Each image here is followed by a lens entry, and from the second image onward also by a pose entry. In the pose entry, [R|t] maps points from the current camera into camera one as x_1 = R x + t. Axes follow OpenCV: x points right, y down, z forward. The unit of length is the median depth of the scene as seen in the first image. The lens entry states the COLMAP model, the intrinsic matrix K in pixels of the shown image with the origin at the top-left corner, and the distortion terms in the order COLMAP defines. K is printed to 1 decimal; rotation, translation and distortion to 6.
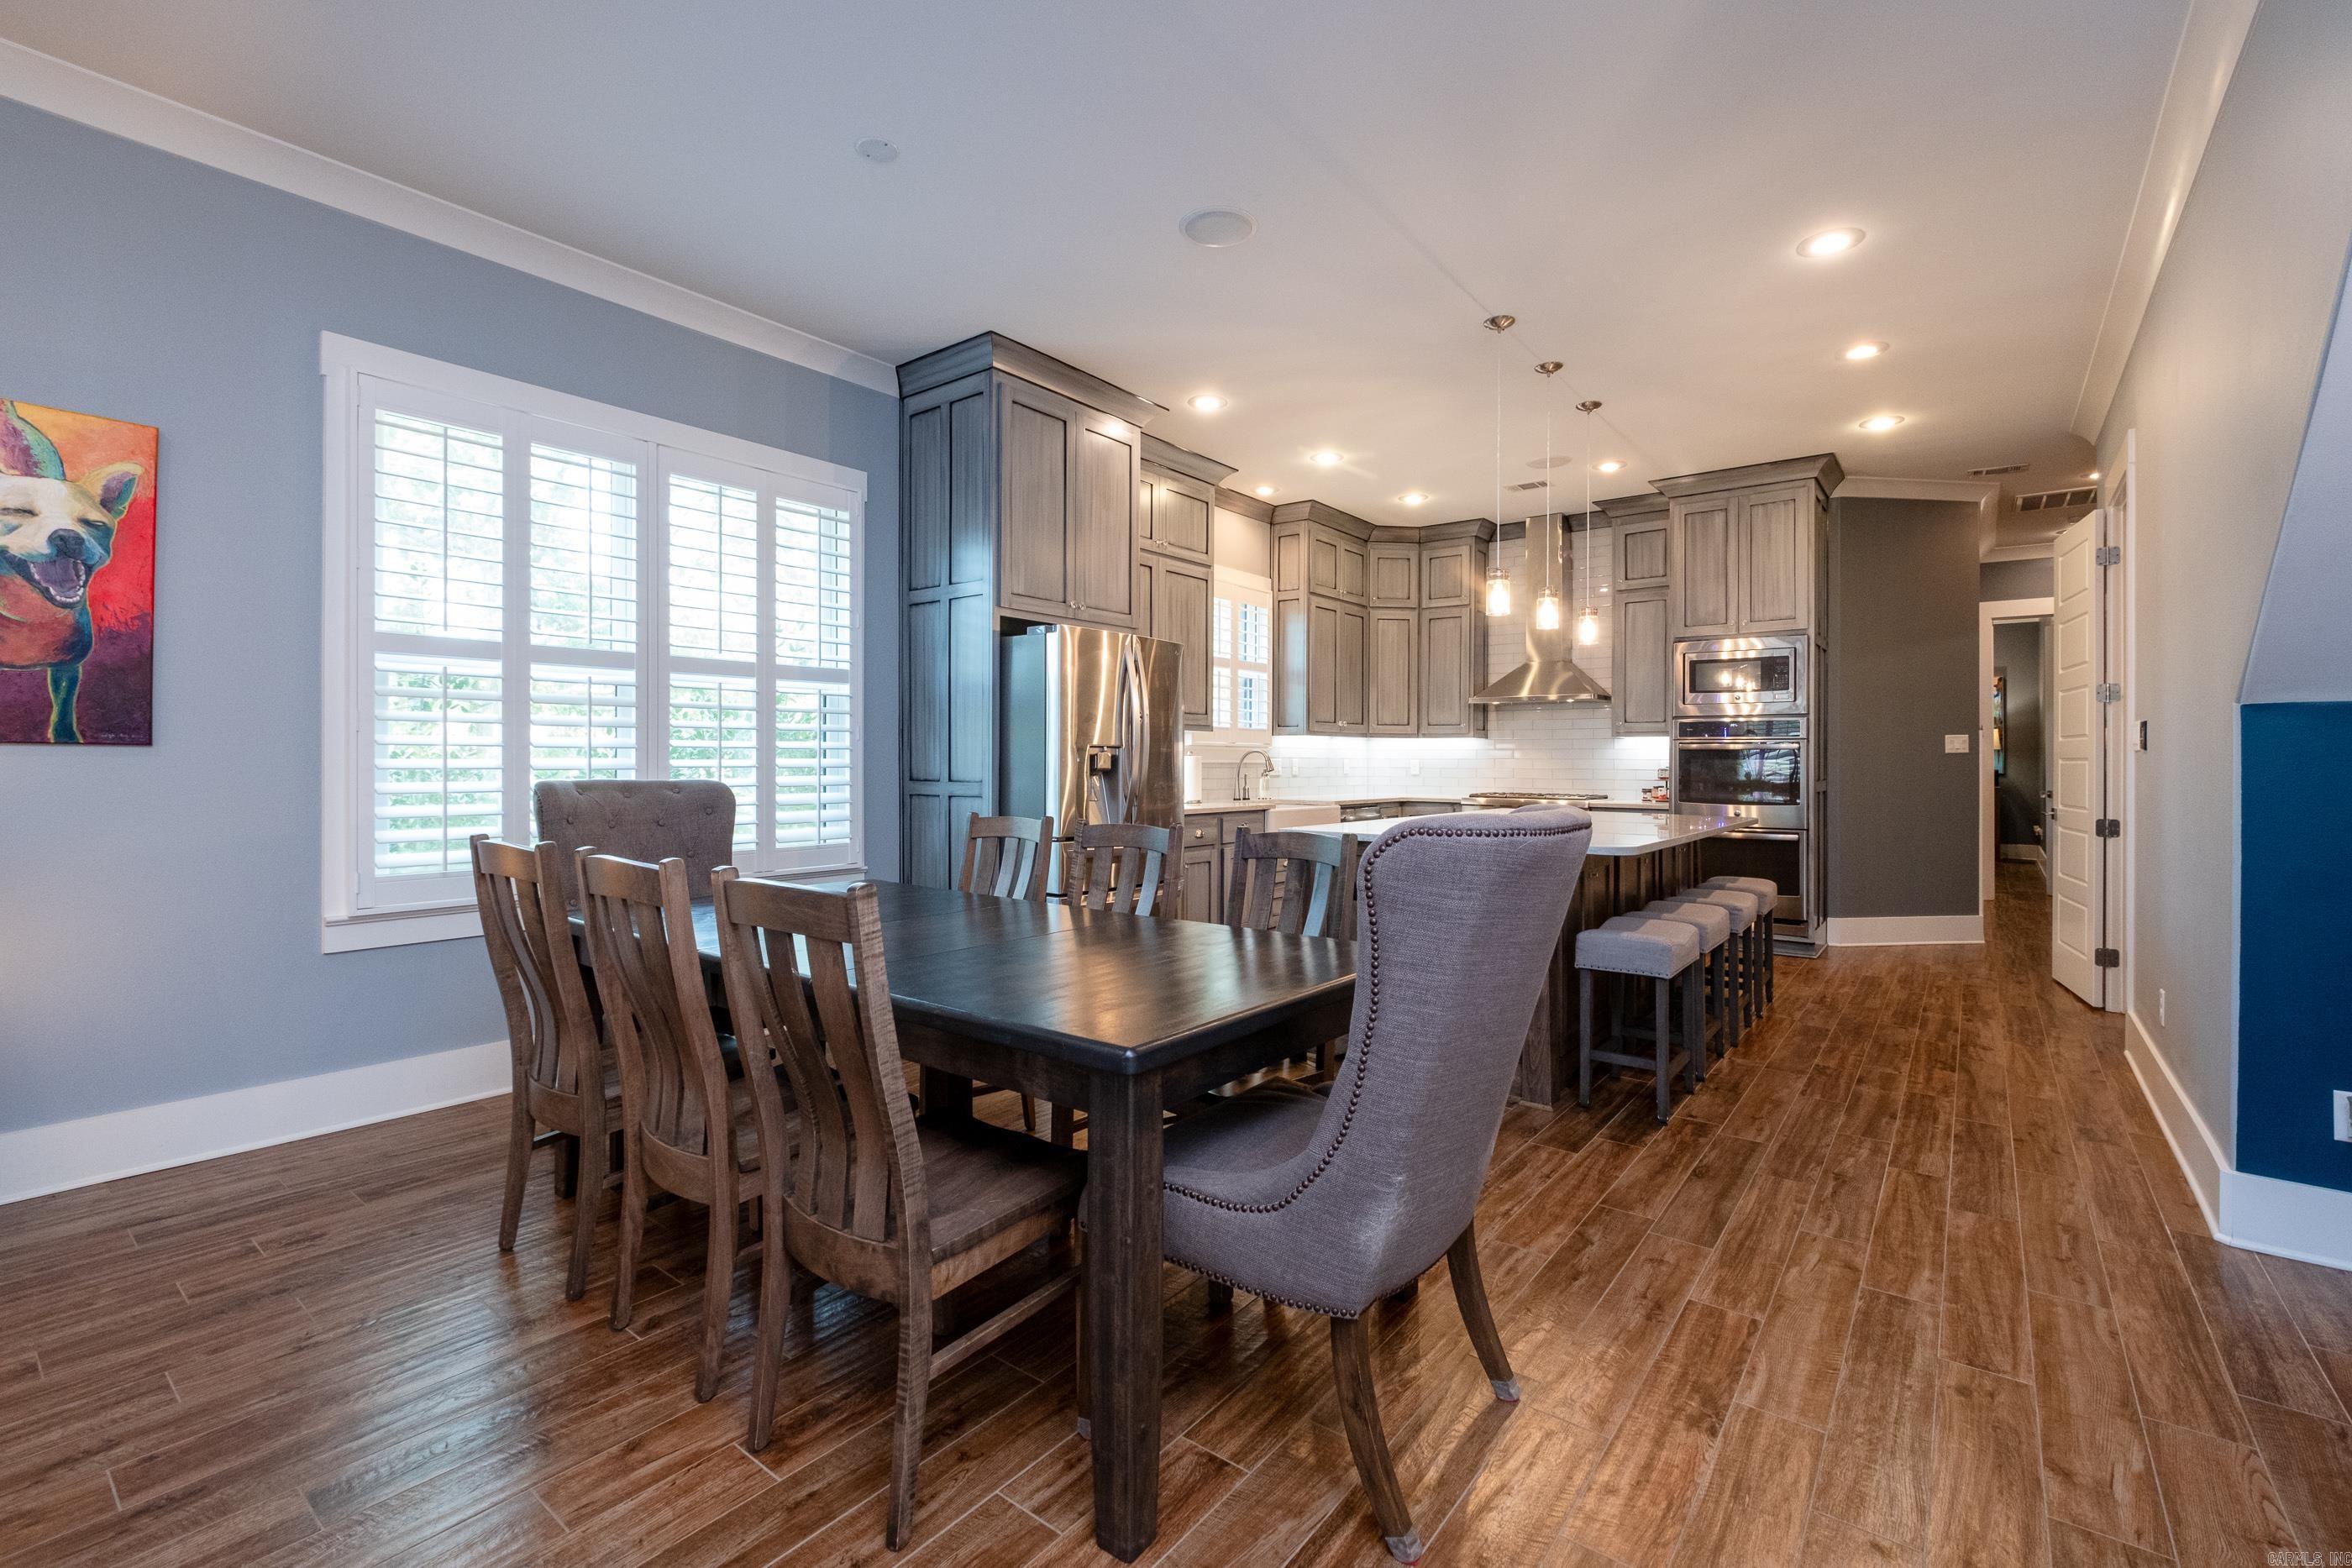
lens RADIAL K [[1018.9, 0, 1180.0], [0, 1018.9, 760.0], [0, 0, 1]] dist [0.006003, -0.002832]
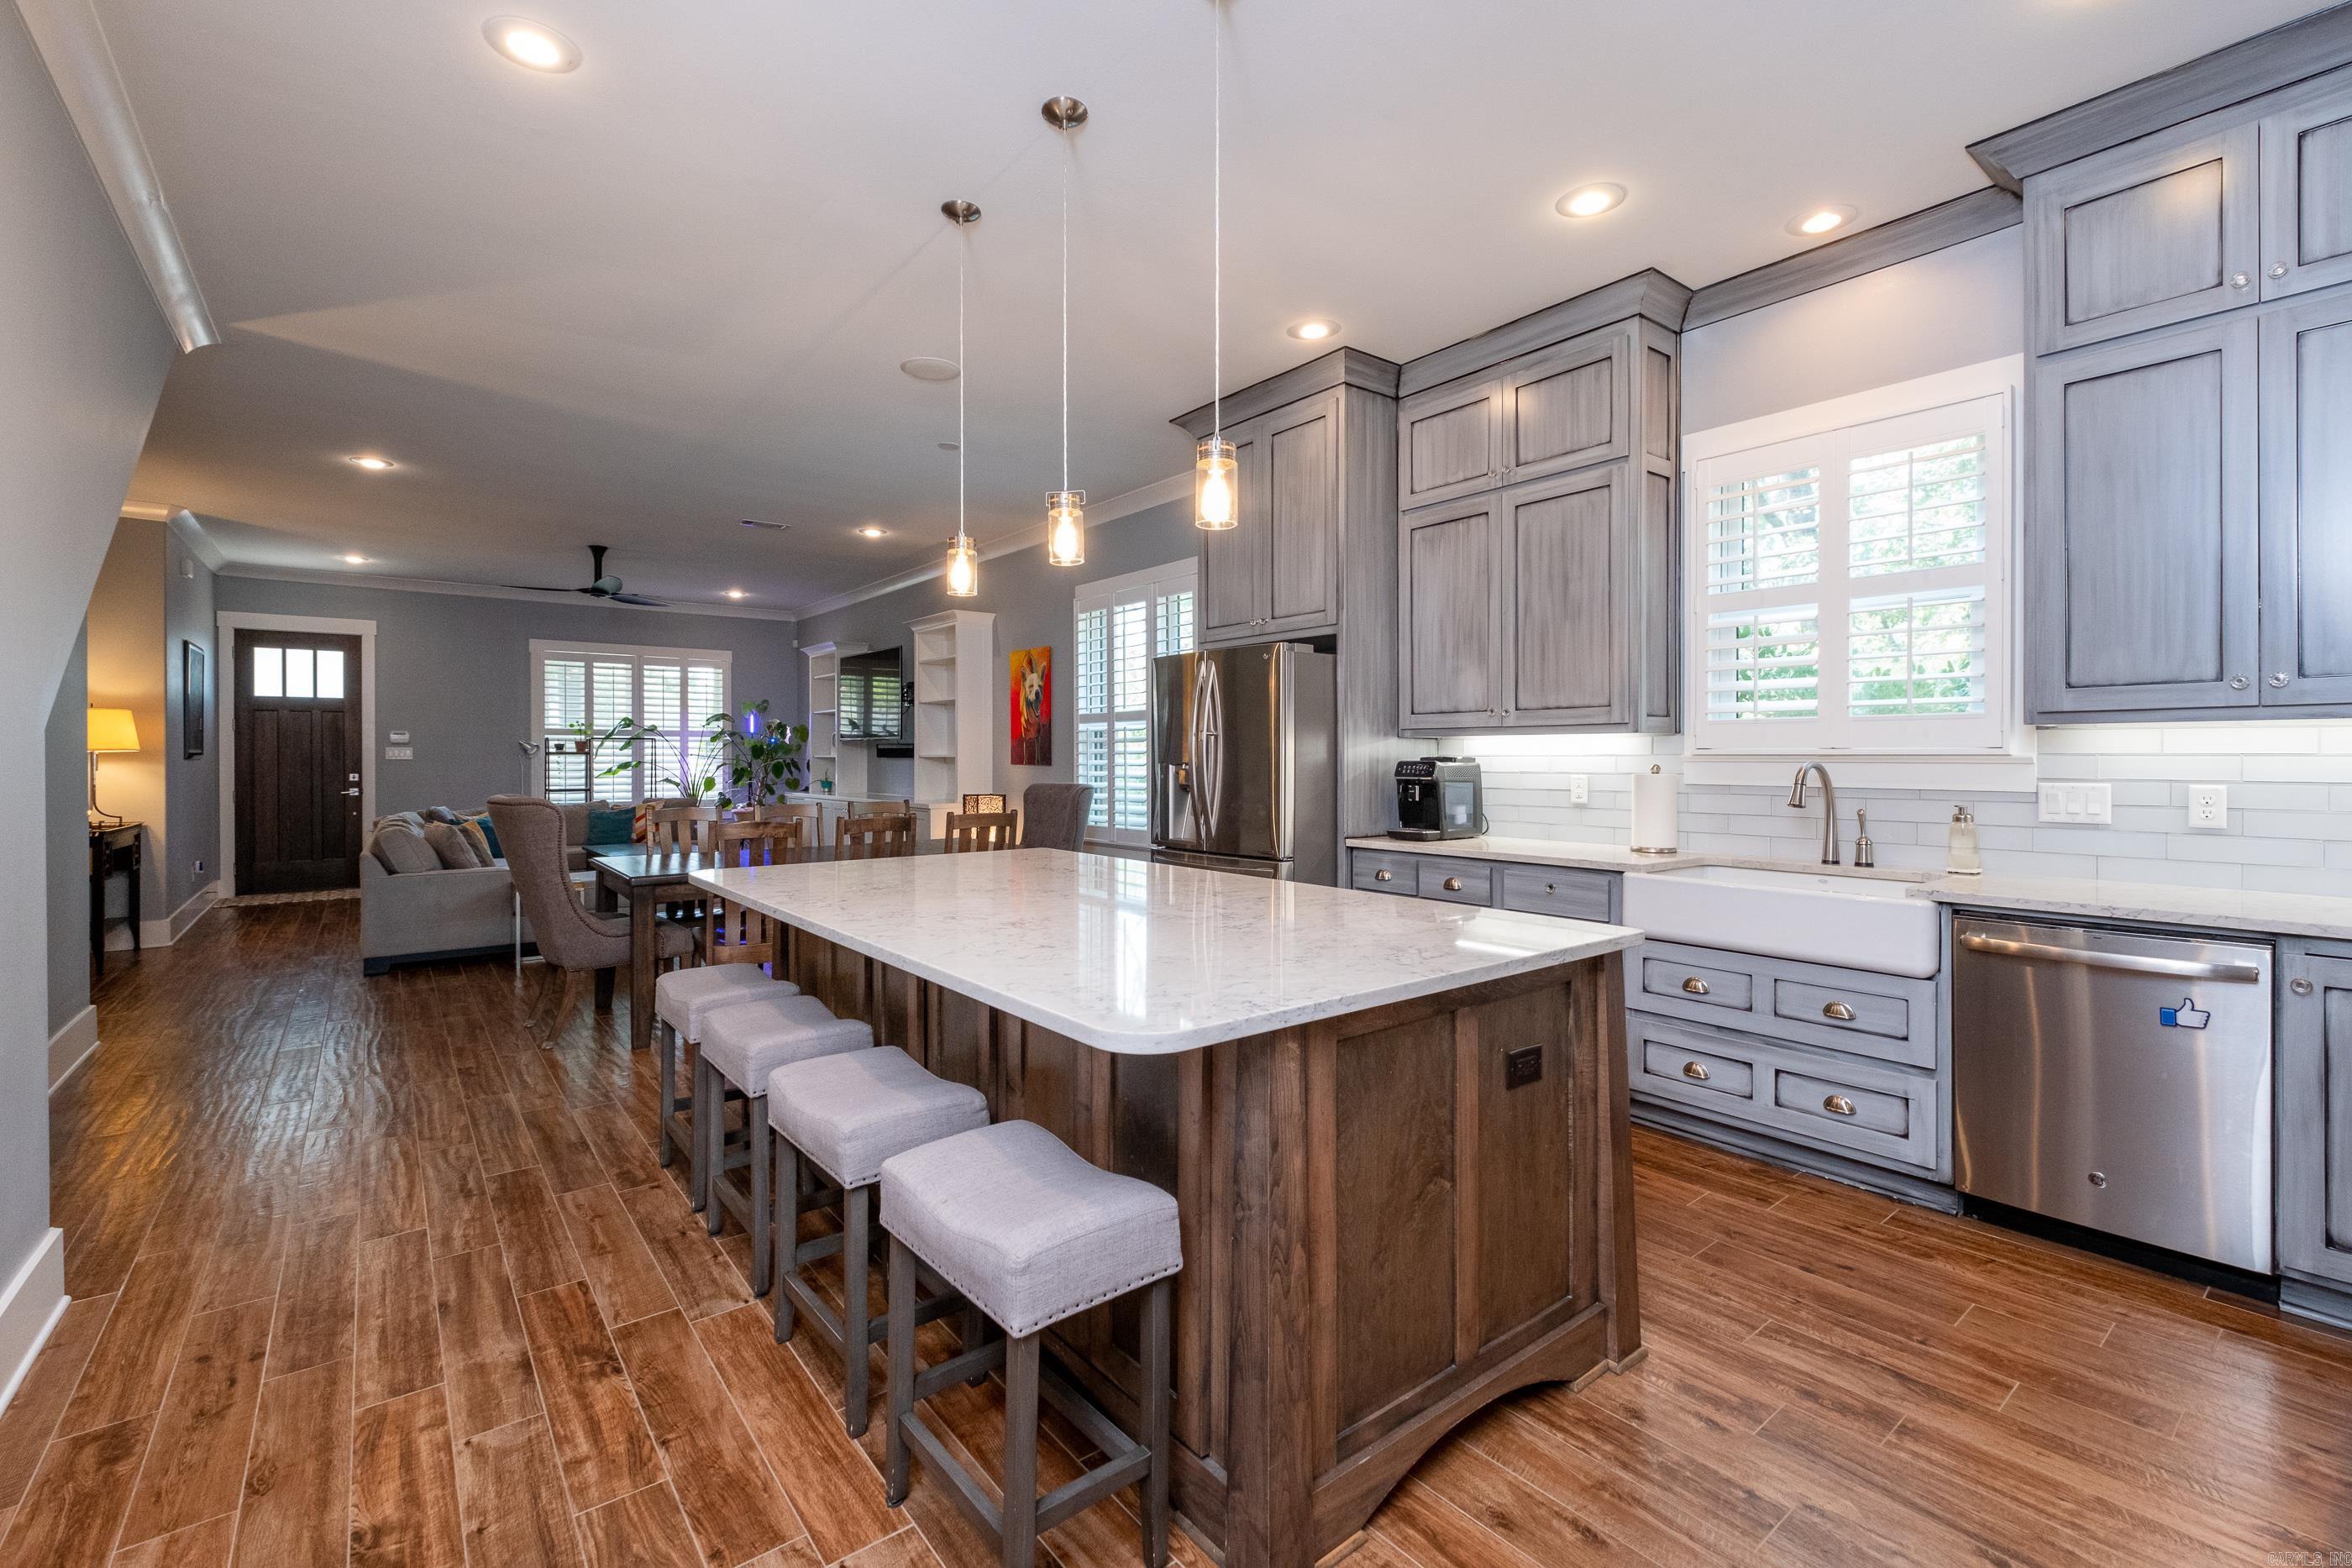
lens RADIAL K [[1018.9, 0, 1176.8], [0, 1018.9, 763.2], [0, 0, 1]] dist [0.006003, -0.002832]
pose [[-0.239585, 0.001177, -0.970875, 0.768007], [-0.000491, 0.999999, 0.001333, -0.012814], [0.970875, 0.000796, -0.239585, 1.011538]]
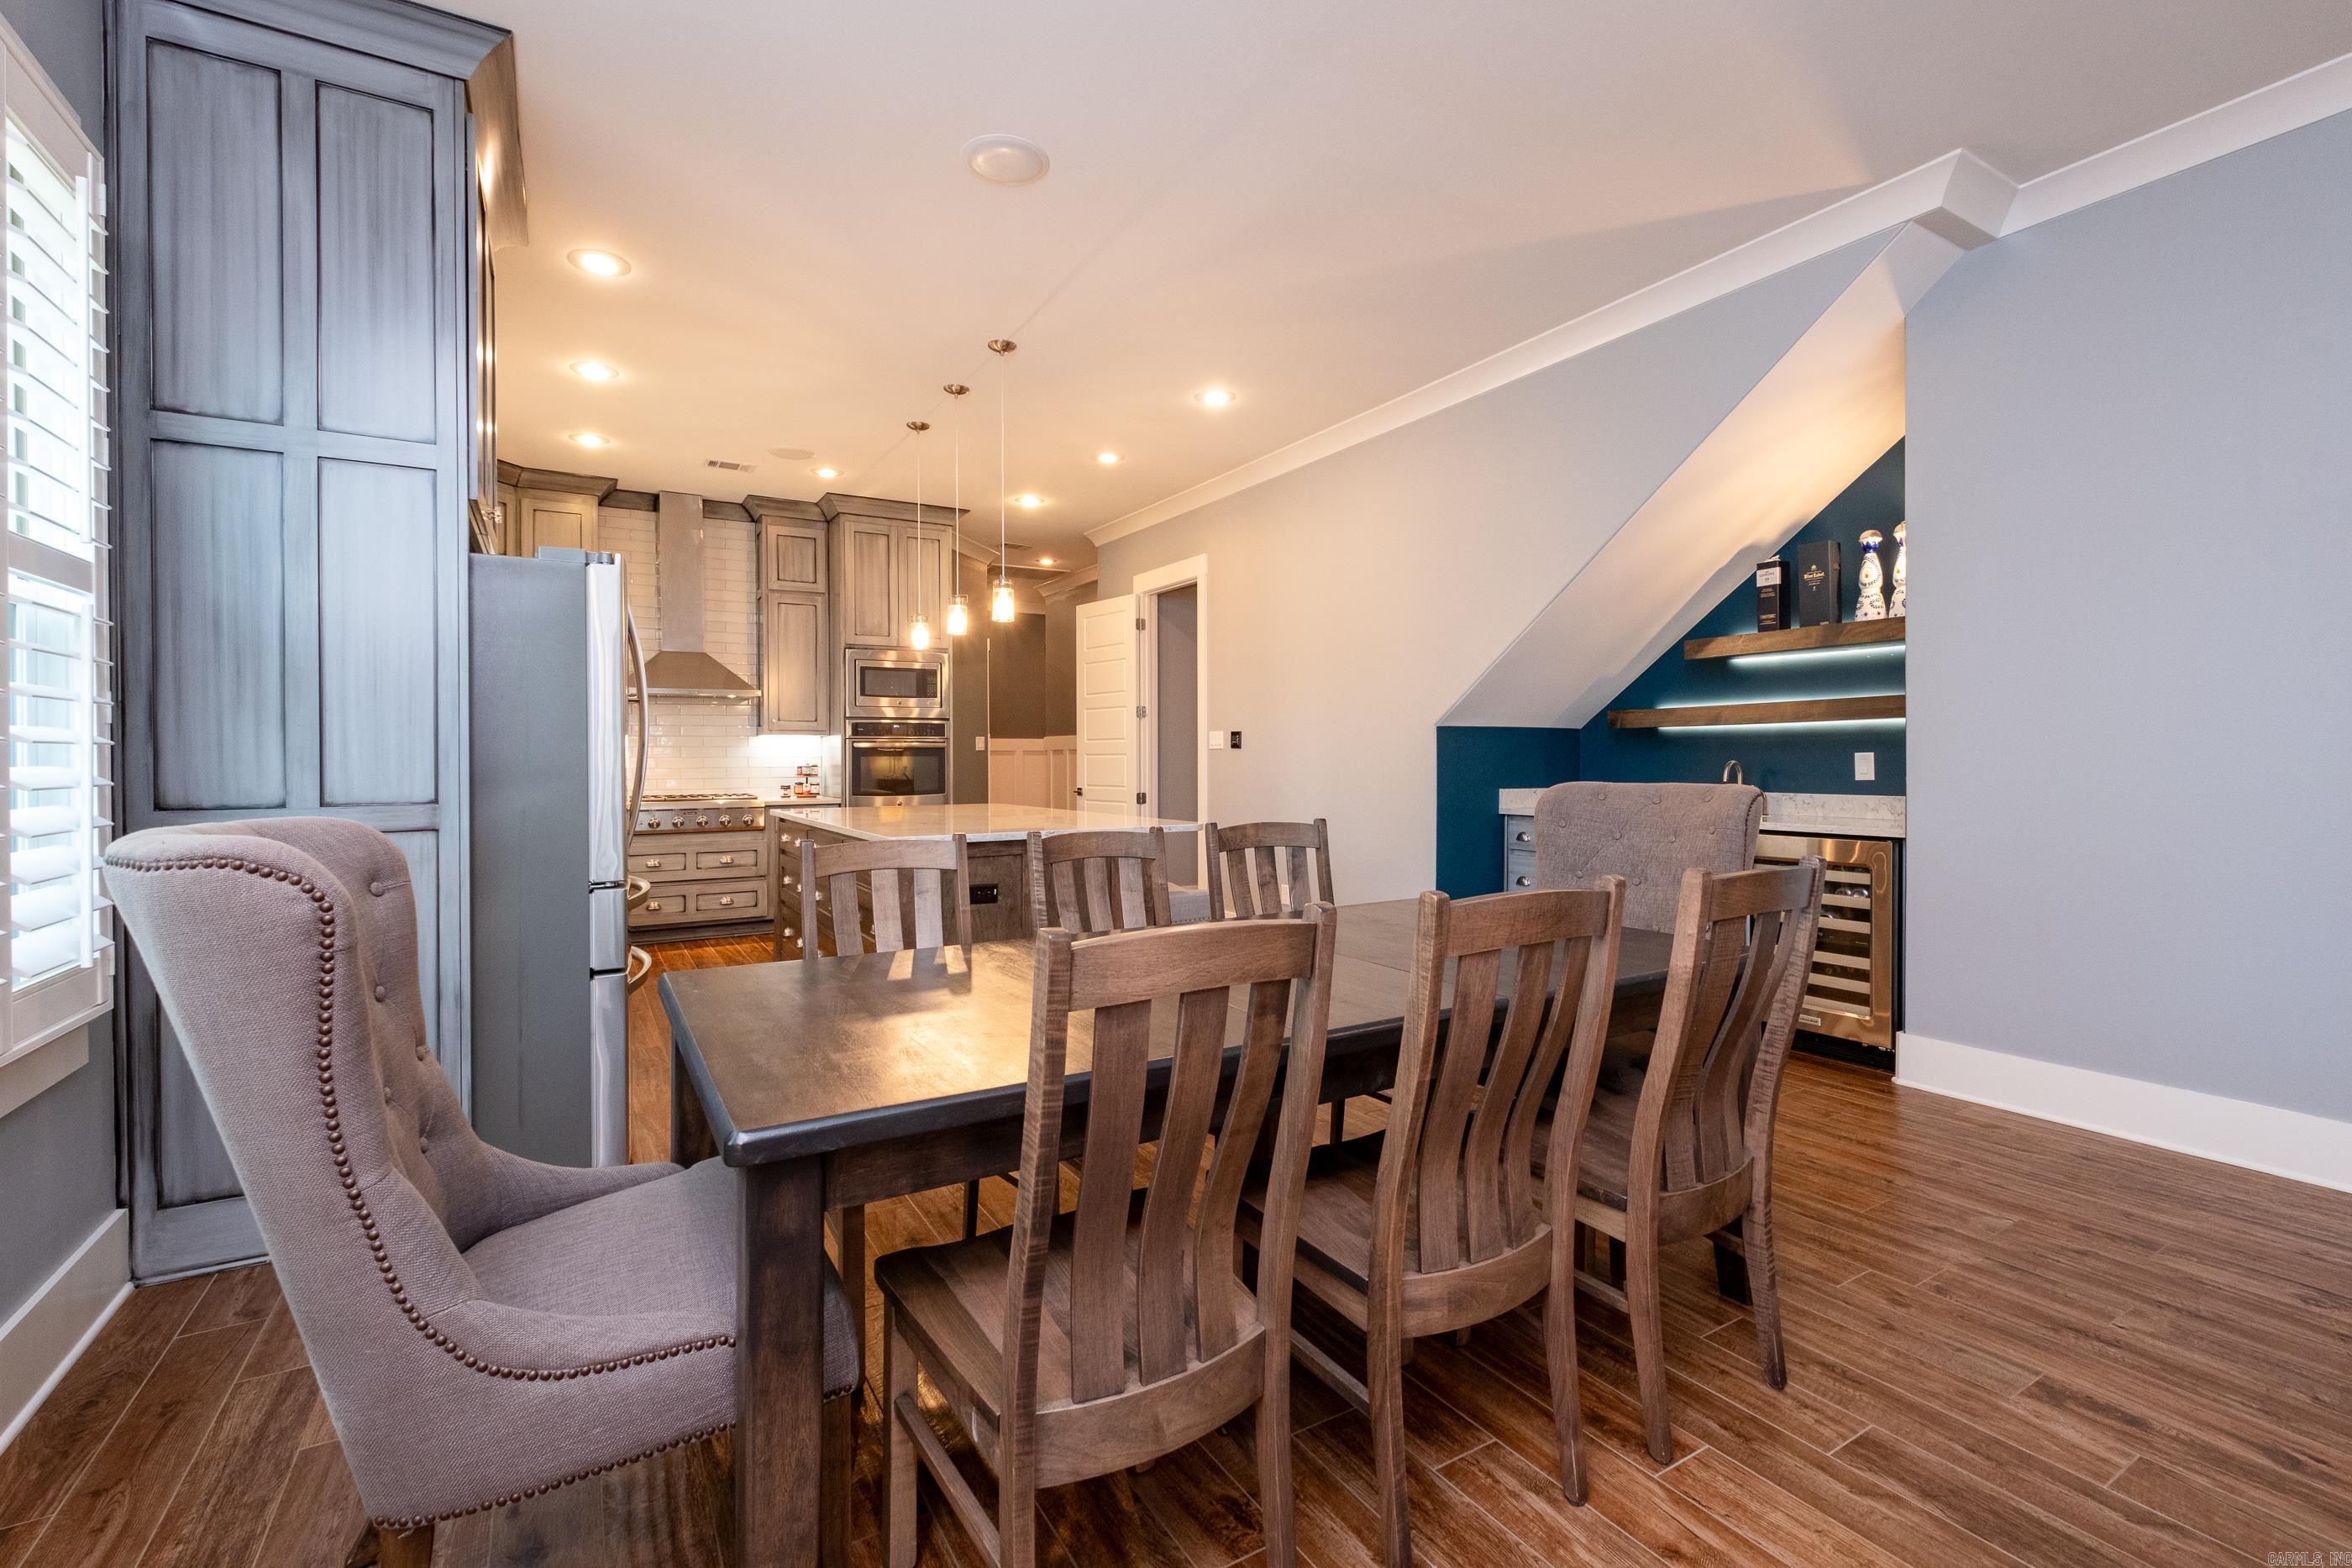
lens RADIAL K [[1018.9, 0, 1166.6], [0, 1018.9, 767.0], [0, 0, 1]] dist [0.006003, -0.002832]
pose [[0.371545, -0.015157, 0.928291, -0.467089], [0.006842, 0.999884, 0.013588, -0.002329], [-0.928390, 0.001303, 0.371606, 0.337394]]
